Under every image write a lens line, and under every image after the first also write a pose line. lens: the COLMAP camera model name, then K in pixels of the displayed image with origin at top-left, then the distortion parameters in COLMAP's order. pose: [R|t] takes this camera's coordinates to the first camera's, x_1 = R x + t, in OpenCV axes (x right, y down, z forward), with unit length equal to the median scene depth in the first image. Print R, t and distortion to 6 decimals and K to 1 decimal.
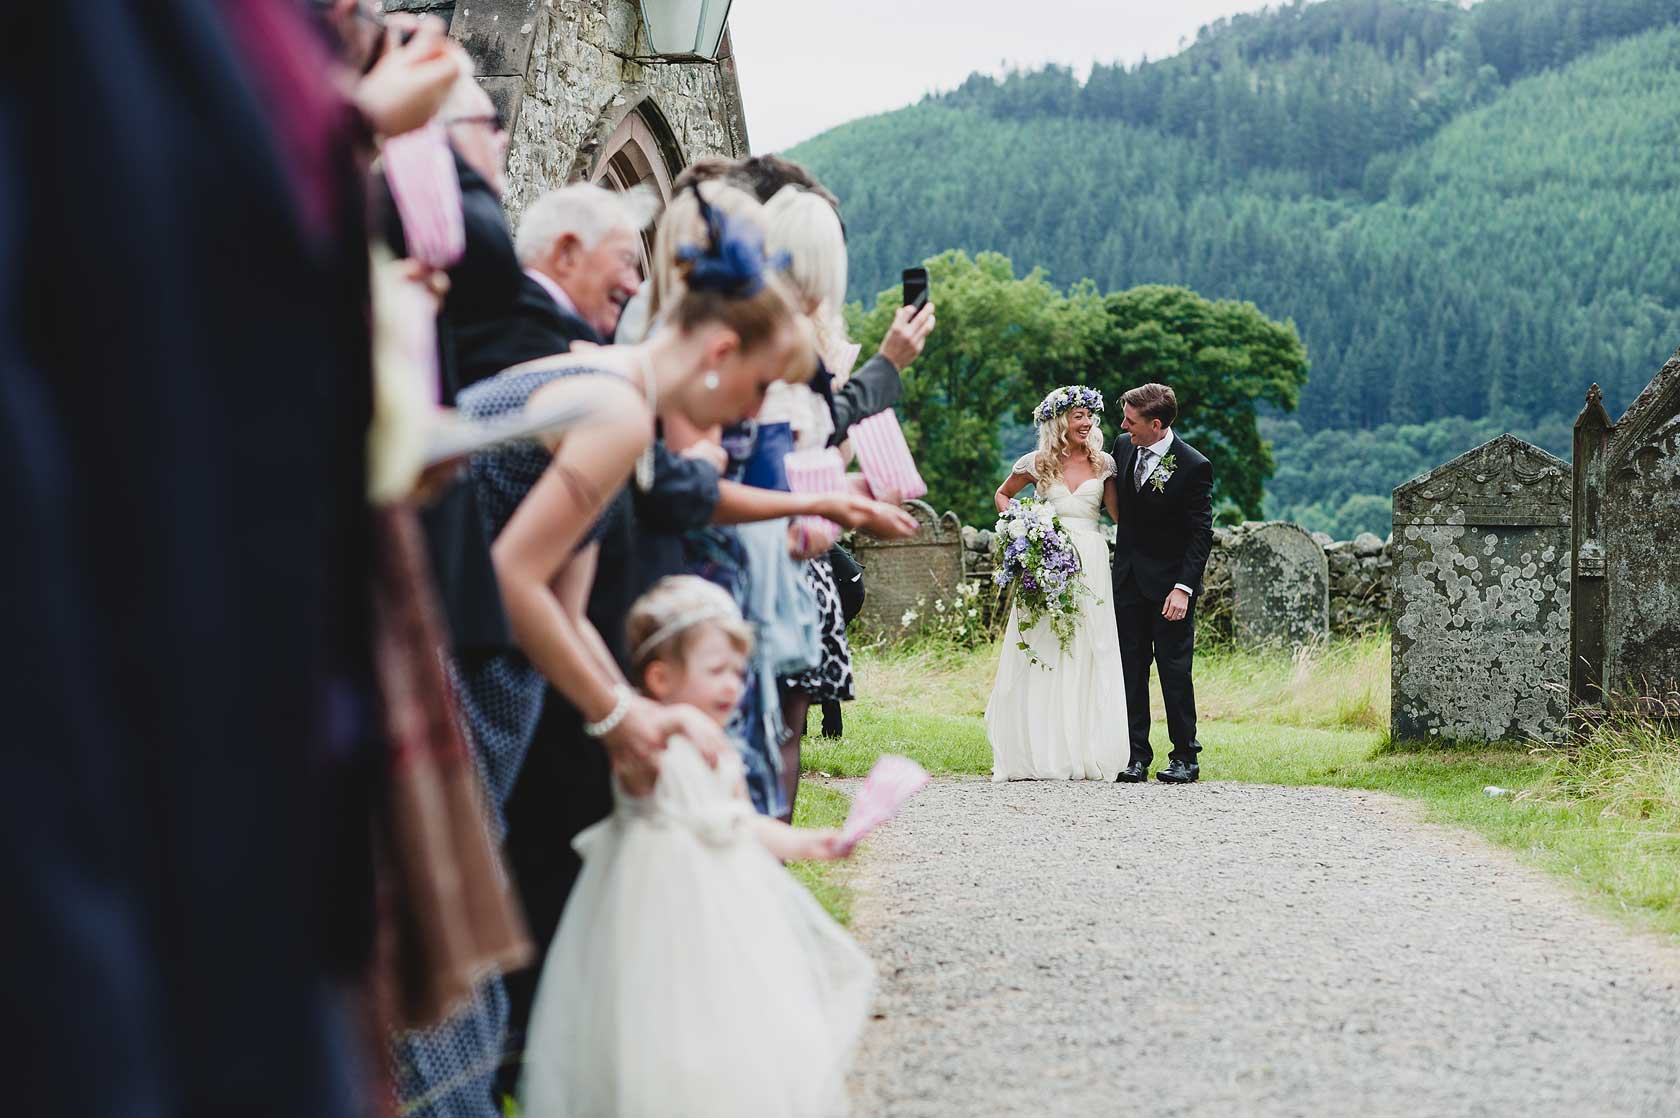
lens RADIAL K [[3768.4, 0, 840.0], [0, 3768.4, 559.0], [0, 0, 1]] dist [-0.071451, 0.151583]
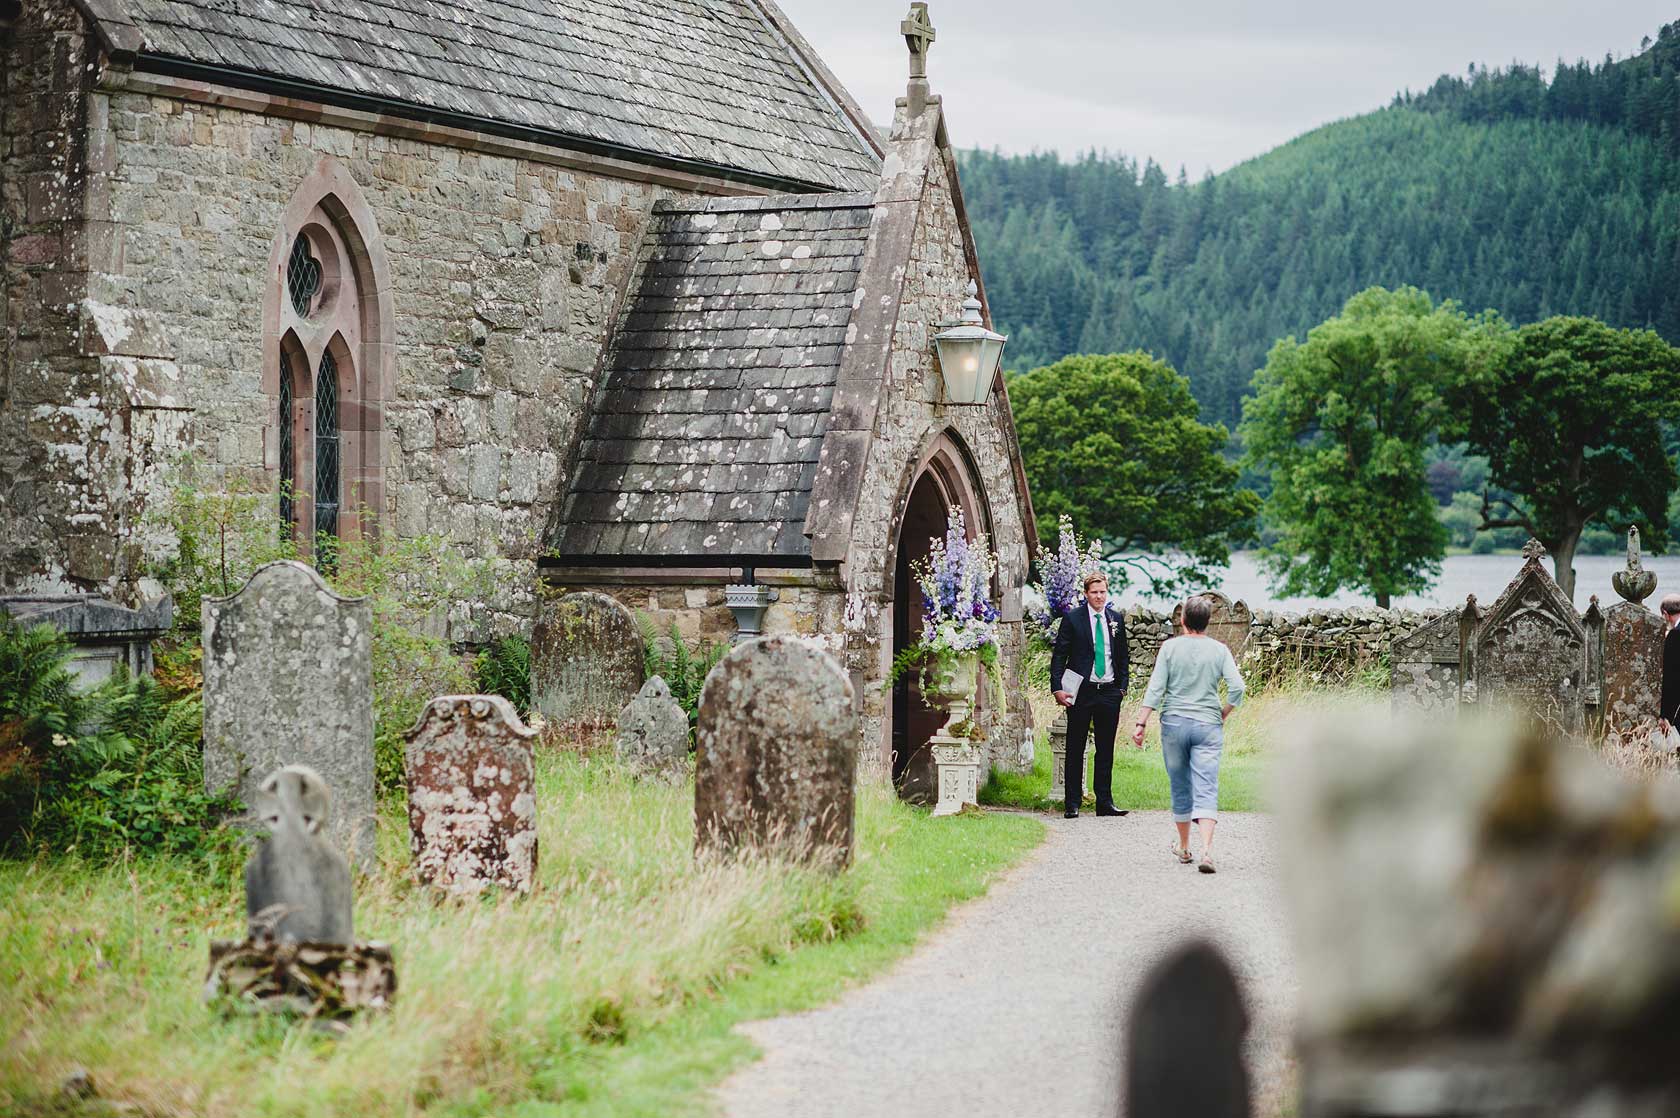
lens RADIAL K [[4168.4, 0, 840.0], [0, 4168.4, 559.0], [0, 0, 1]] dist [-0.059411, -0.449091]
pose [[0.990191, -0.011710, -0.139227, 0.042360], [0.013868, 0.999798, 0.014541, -0.022562], [0.139029, -0.016330, 0.990154, -0.234159]]
